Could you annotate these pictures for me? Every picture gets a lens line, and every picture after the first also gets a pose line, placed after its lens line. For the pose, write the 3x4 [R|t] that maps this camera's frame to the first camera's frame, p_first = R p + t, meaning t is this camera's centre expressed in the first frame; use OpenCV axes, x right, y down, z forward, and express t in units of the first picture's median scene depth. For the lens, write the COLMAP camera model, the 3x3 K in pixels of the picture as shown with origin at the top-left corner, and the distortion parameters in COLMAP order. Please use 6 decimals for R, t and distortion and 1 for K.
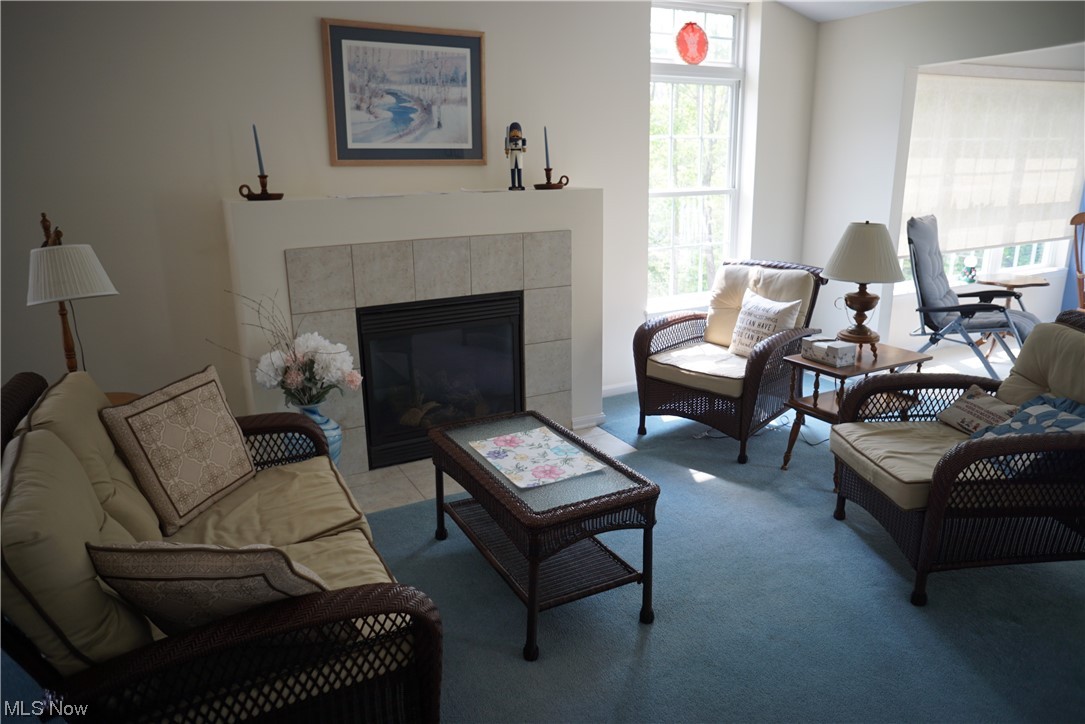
lens RADIAL K [[727.7, 0, 544.3], [0, 727.7, 356.0], [0, 0, 1]] dist [-0.065871, 0.066436]
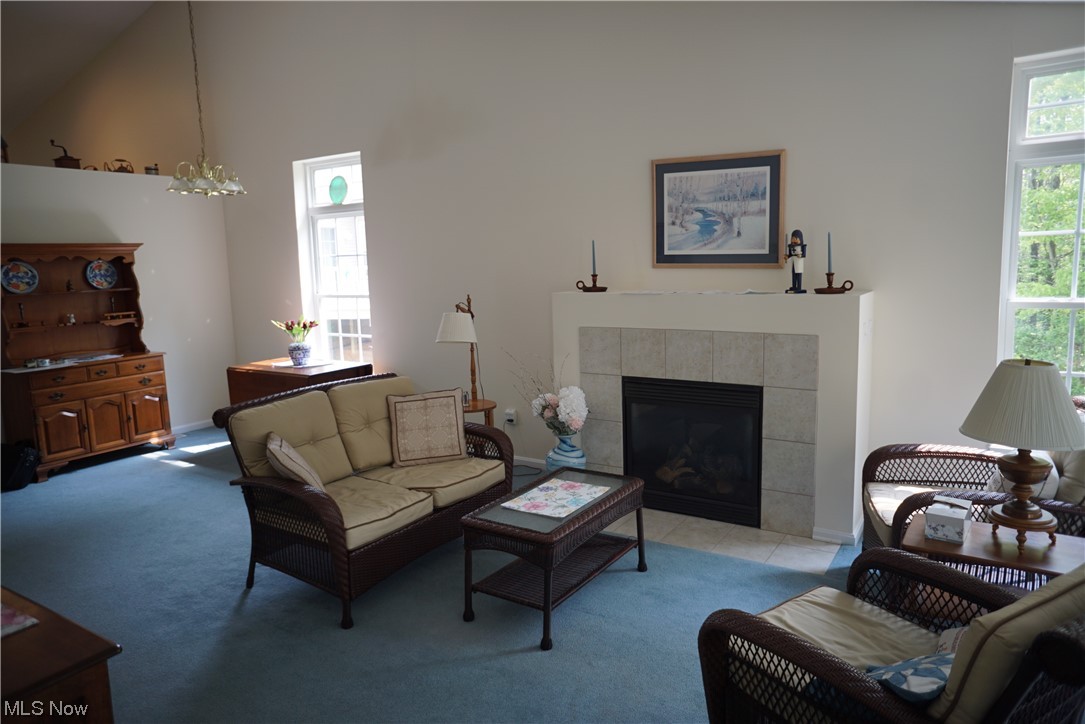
lens RADIAL K [[727.7, 0, 544.3], [0, 727.7, 356.0], [0, 0, 1]] dist [-0.065871, 0.066436]
pose [[0.479959, 0.122729, -0.868664, 0.748845], [-0.205776, 0.978292, 0.024522, -0.096493], [0.852816, 0.166980, 0.494795, 0.203271]]
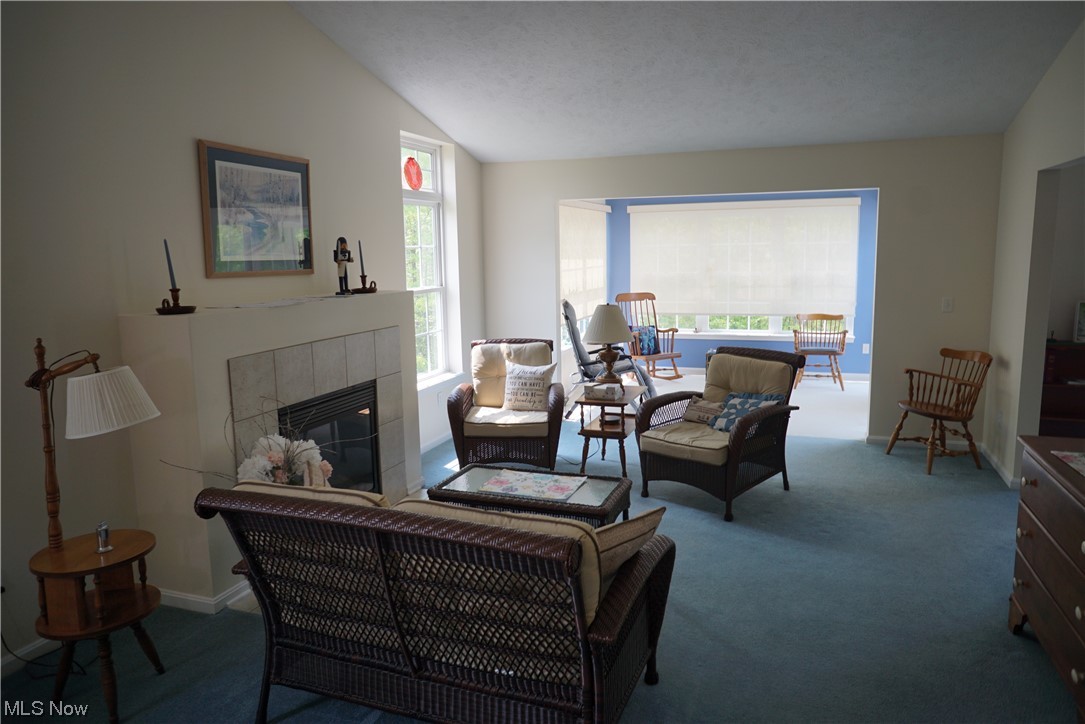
lens RADIAL K [[727.7, 0, 544.3], [0, 727.7, 356.0], [0, 0, 1]] dist [-0.065871, 0.066436]
pose [[0.747541, -0.096286, 0.657200, -0.599780], [0.180121, 0.981748, -0.061045, -0.007625], [-0.639327, 0.164009, 0.751240, -0.047242]]
